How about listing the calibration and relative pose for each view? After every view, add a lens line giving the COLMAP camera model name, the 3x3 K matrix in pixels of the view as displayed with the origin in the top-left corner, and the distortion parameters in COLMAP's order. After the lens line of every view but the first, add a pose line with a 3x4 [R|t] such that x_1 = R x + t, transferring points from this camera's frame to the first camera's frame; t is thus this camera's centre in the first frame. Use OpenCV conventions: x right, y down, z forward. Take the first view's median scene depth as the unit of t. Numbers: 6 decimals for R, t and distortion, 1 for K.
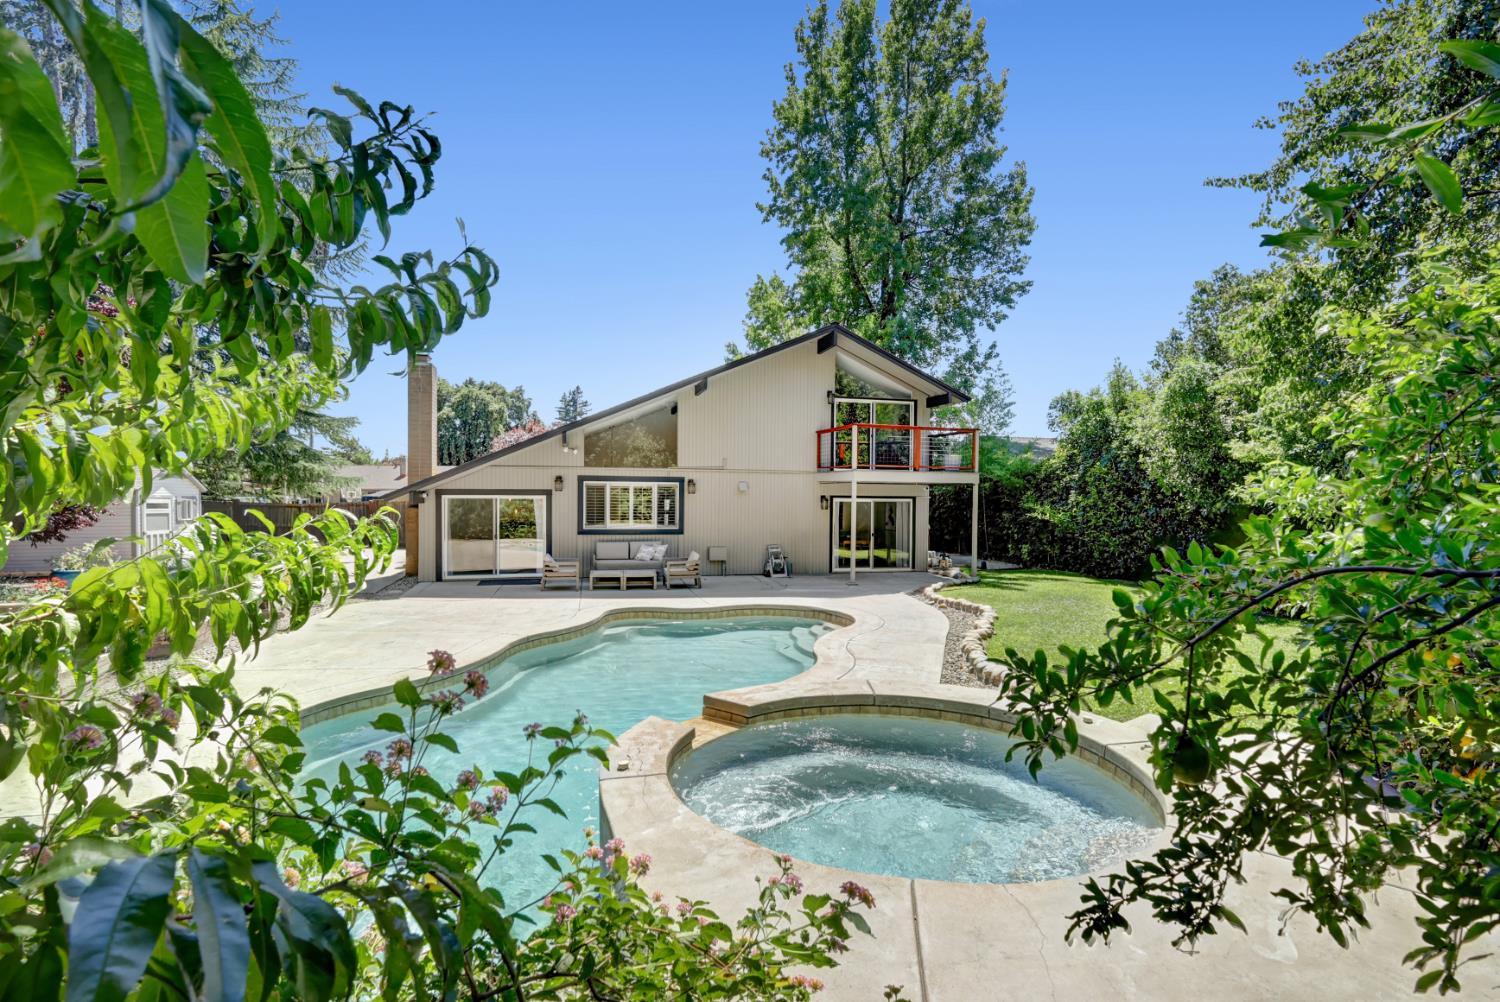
lens RADIAL K [[705.9, 0, 743.1], [0, 705.9, 493.9], [0, 0, 1]] dist [-0.000353, -0.000103]
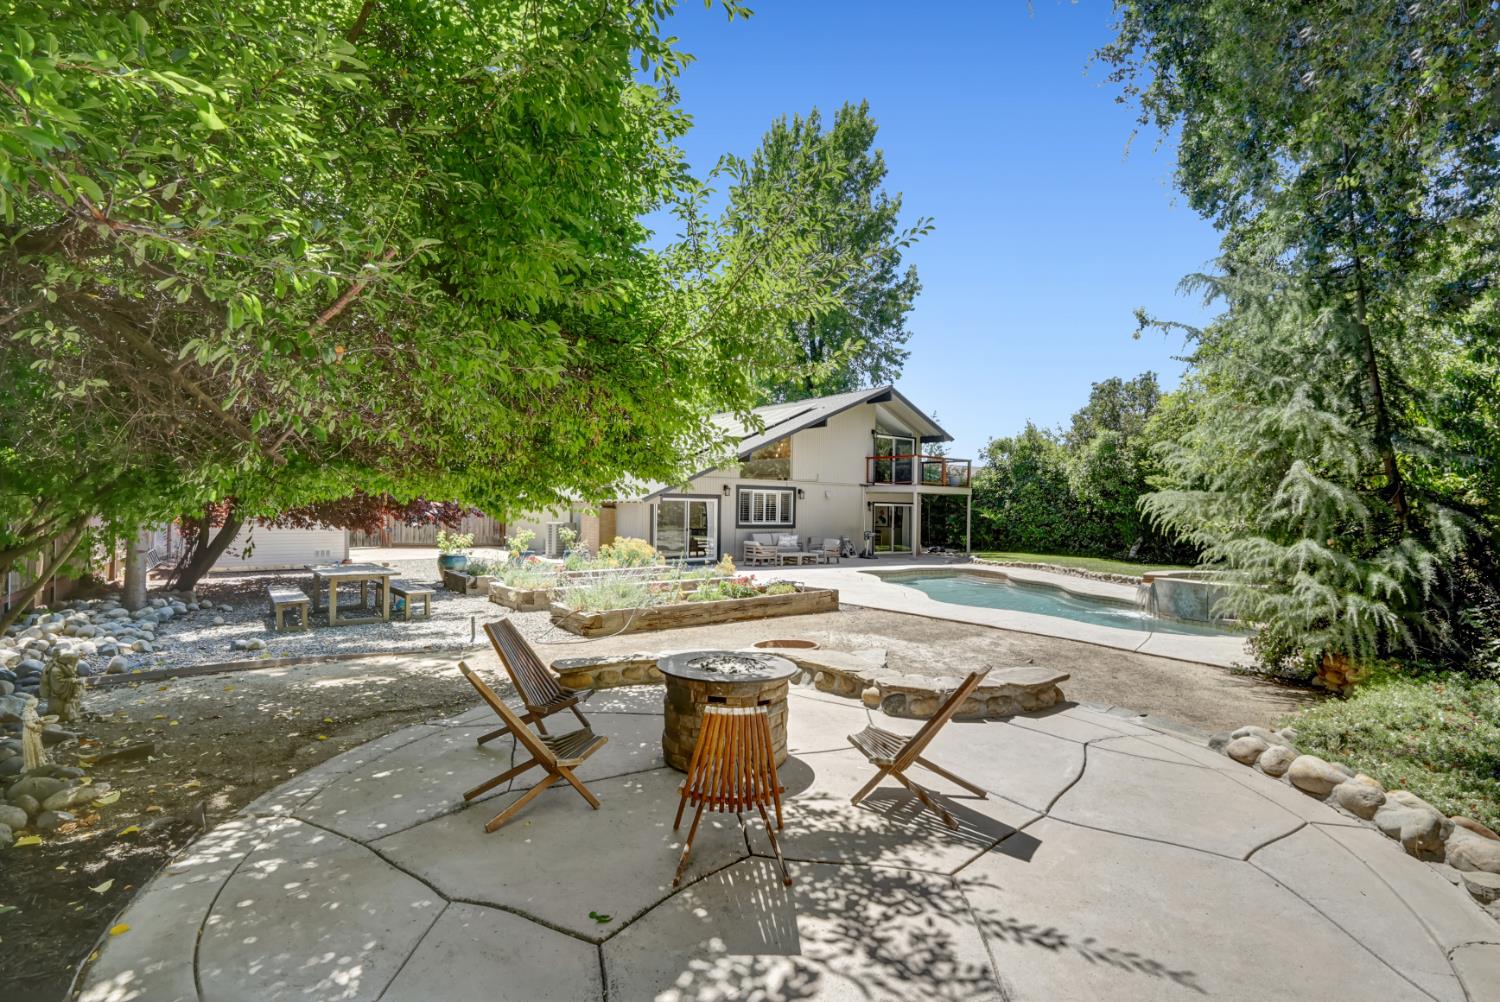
lens RADIAL K [[711.7, 0, 747.7], [0, 711.7, 514.6], [0, 0, 1]] dist [-0.001224, -0.000435]
pose [[0.913868, 0.002547, 0.406004, -0.759163], [-0.008201, 0.999892, 0.012188, 0.014269], [-0.405929, -0.014468, 0.913790, -0.250119]]
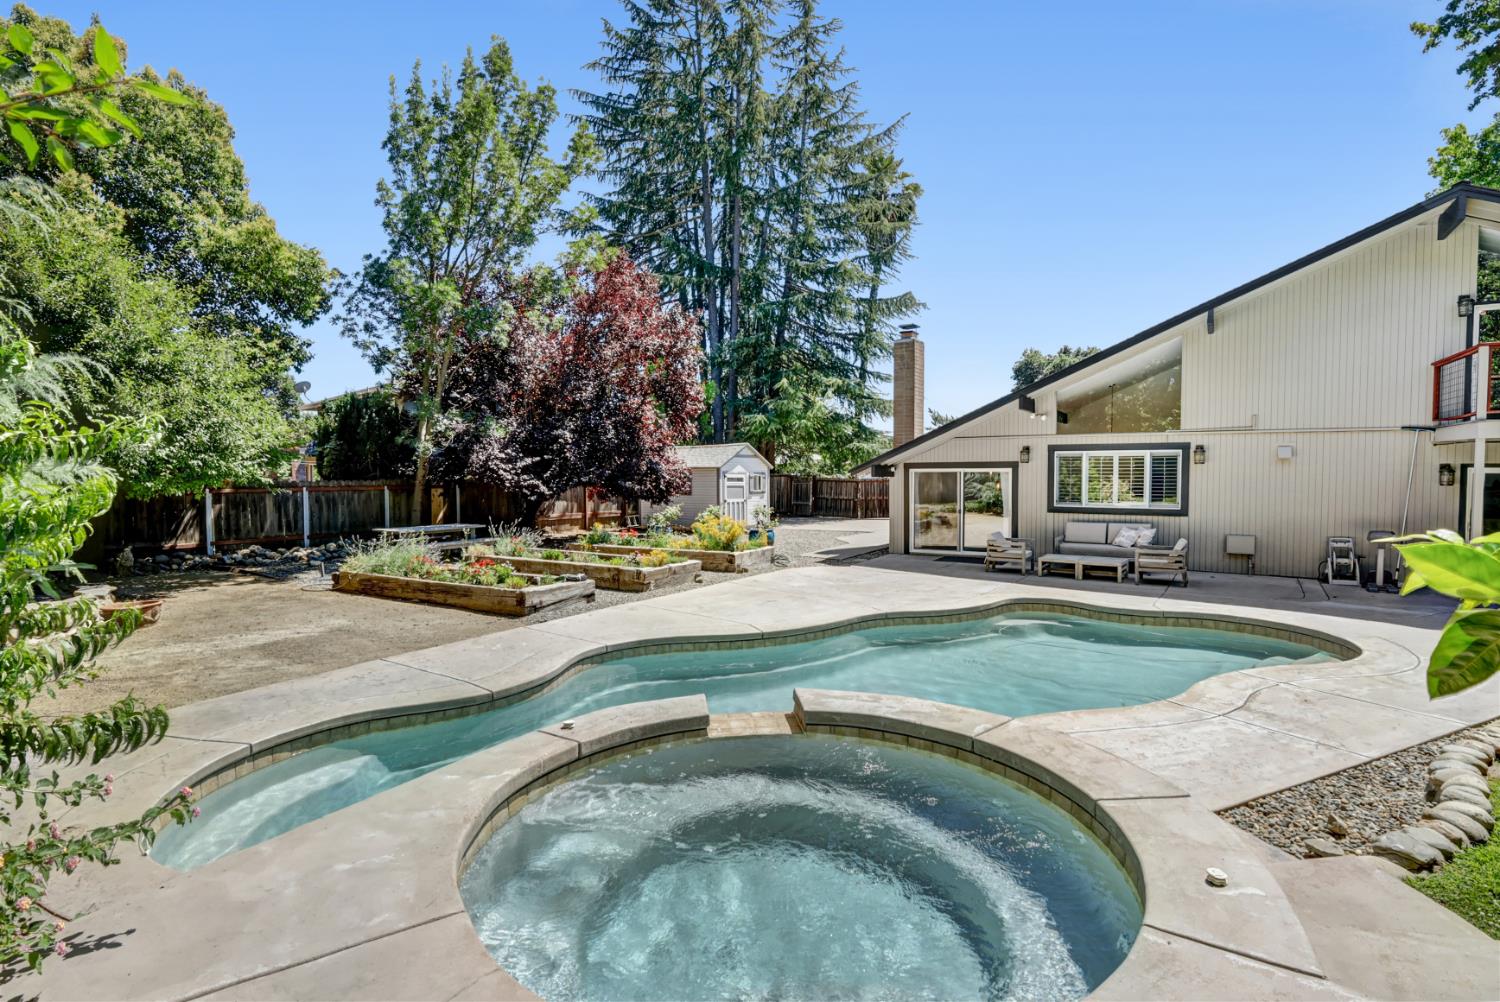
lens RADIAL K [[737.3, 0, 750.0], [0, 737.3, 501.0], [0, 0, 1]] dist [-0.006215, -0.000318]
pose [[0.686643, 0.021474, -0.726678, 0.175595], [0.010247, 0.999179, 0.039209, 0.003731], [0.726923, -0.034368, 0.685859, 0.101883]]
